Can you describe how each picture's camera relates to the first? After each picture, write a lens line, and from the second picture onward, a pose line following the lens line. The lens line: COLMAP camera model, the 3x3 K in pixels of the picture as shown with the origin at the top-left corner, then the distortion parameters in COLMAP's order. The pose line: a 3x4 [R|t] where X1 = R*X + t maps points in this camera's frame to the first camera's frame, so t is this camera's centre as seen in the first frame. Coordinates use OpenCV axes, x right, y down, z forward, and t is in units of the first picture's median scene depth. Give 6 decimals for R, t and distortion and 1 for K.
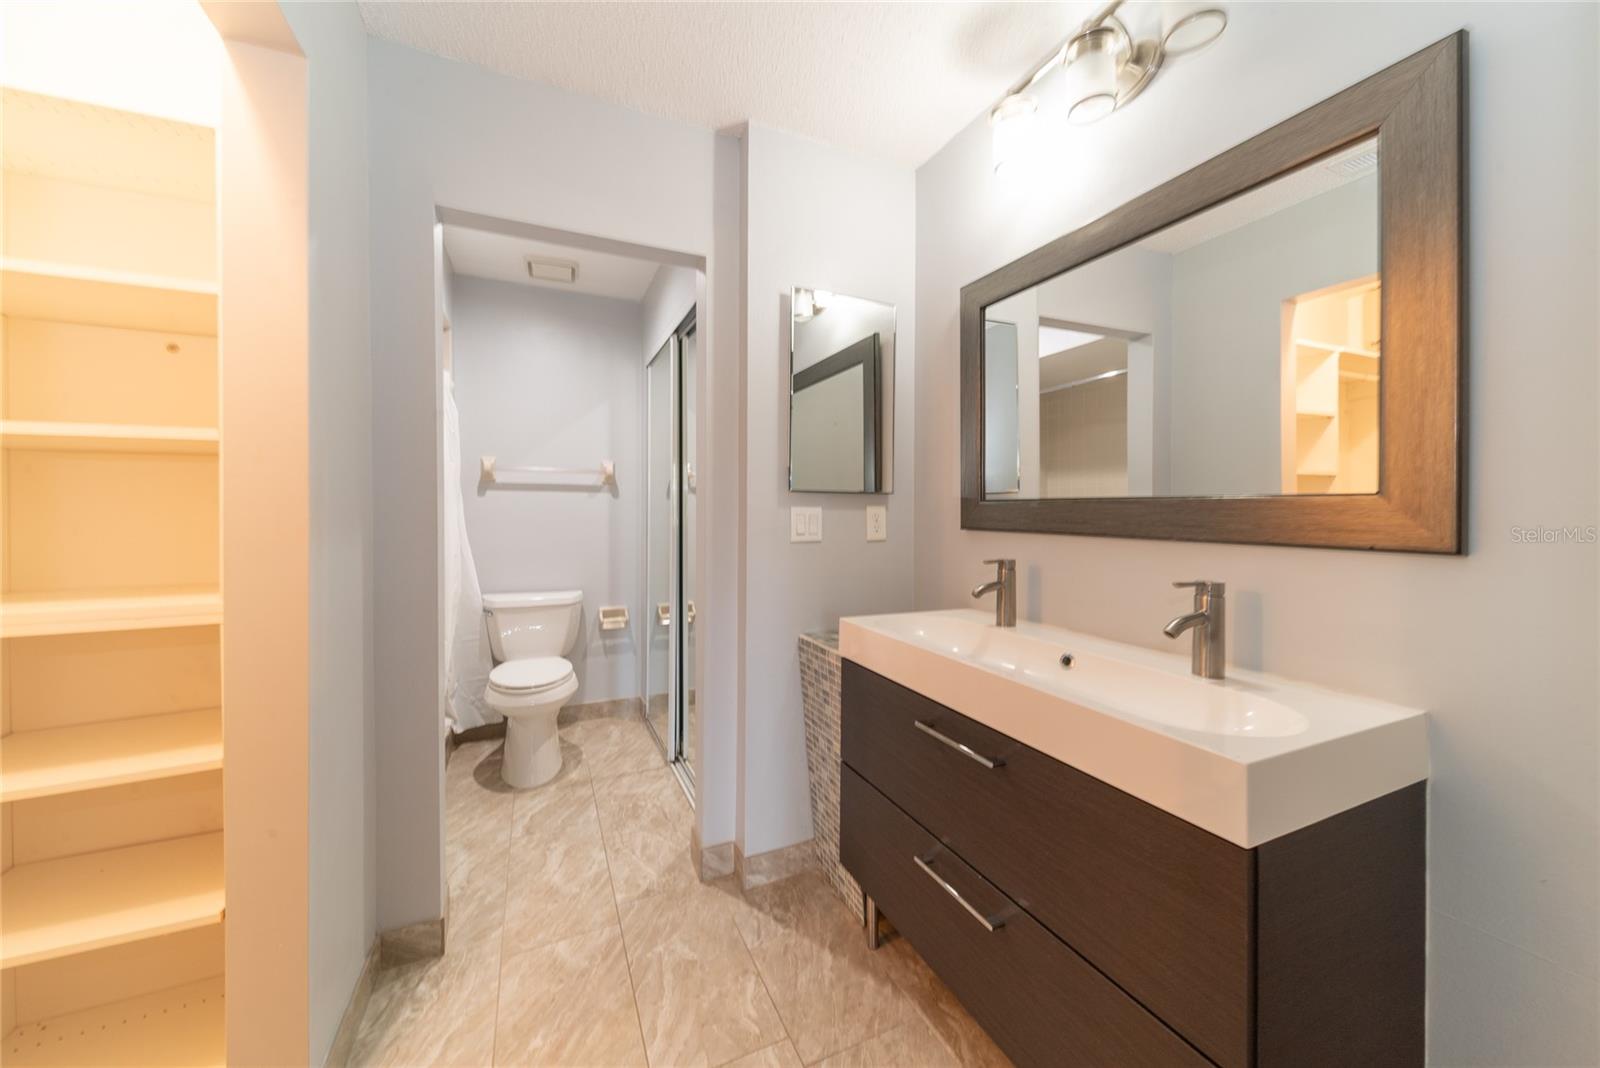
lens RADIAL K [[585.0, 0, 811.8], [0, 585.0, 518.4], [0, 0, 1]] dist [0.014279, -0.003097]
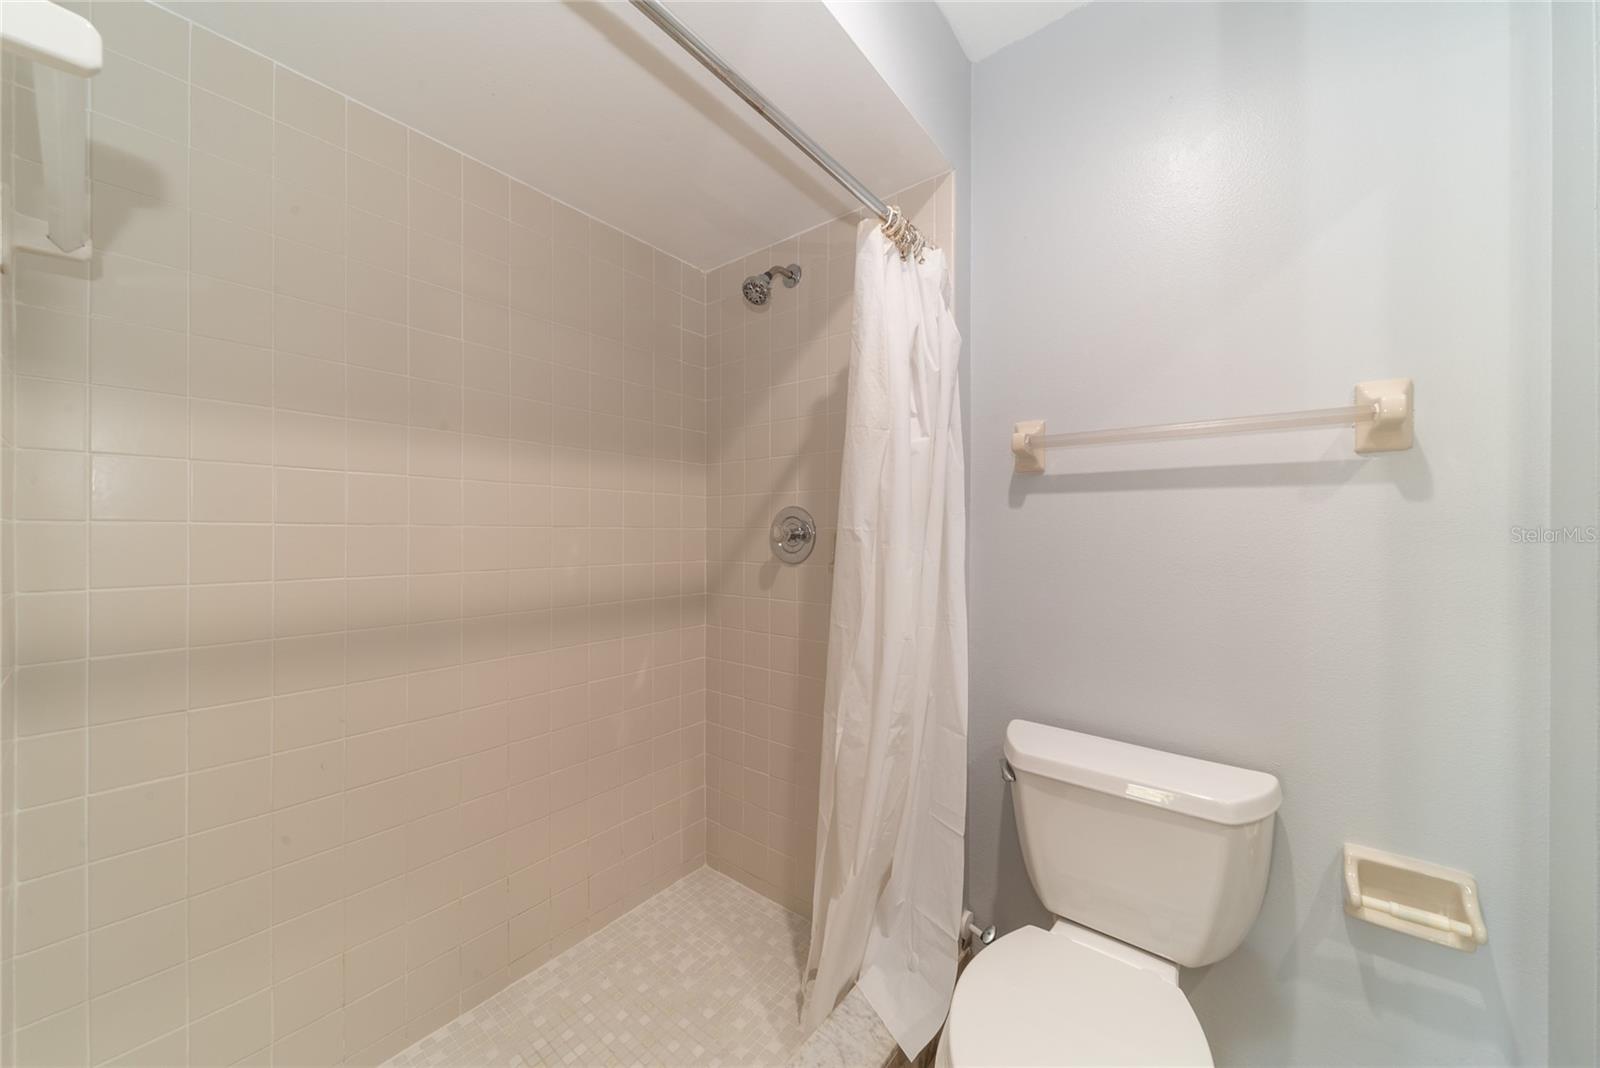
lens RADIAL K [[585.0, 0, 786.2], [0, 585.0, 535.0], [0, 0, 1]] dist [0.014279, -0.003097]
pose [[0.450099, -0.003800, -0.892971, -0.211636], [-0.017283, 0.999767, -0.012966, -0.005642], [0.892812, 0.021269, 0.449928, 0.583057]]
